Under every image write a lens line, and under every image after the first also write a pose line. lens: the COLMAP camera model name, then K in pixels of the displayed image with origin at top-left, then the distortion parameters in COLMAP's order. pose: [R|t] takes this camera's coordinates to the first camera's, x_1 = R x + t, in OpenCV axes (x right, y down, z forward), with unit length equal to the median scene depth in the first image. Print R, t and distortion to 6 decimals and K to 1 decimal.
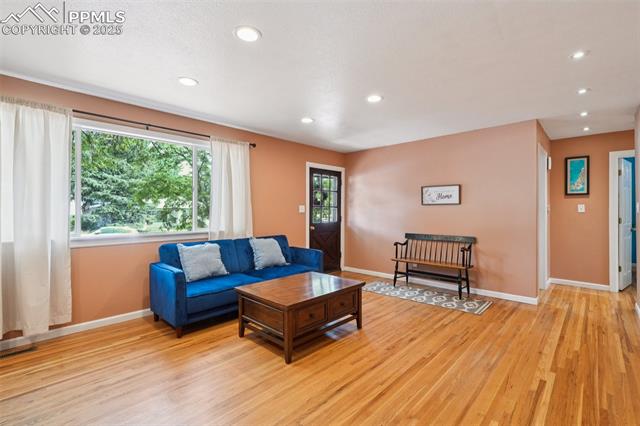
lens RADIAL K [[289.0, 0, 320.0], [0, 289.0, 213.0], [0, 0, 1]] dist [-0.009186, 0.000117]
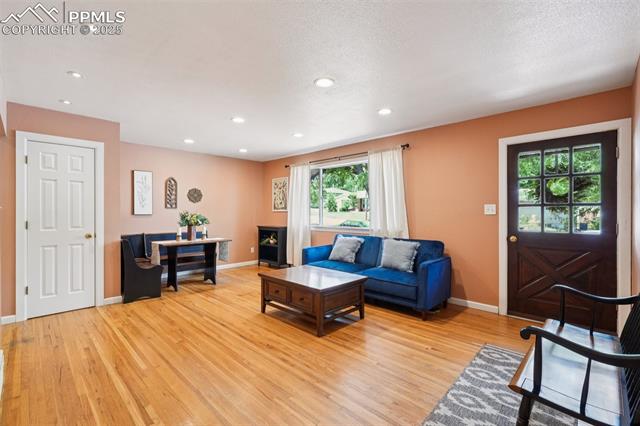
lens RADIAL K [[289.0, 0, 320.0], [0, 289.0, 213.0], [0, 0, 1]] dist [-0.009186, 0.000117]
pose [[-0.016999, -0.002036, -0.999853, 0.844590], [-0.009010, 0.999958, -0.001883, -0.000664], [0.999815, 0.008976, -0.017017, 0.798183]]
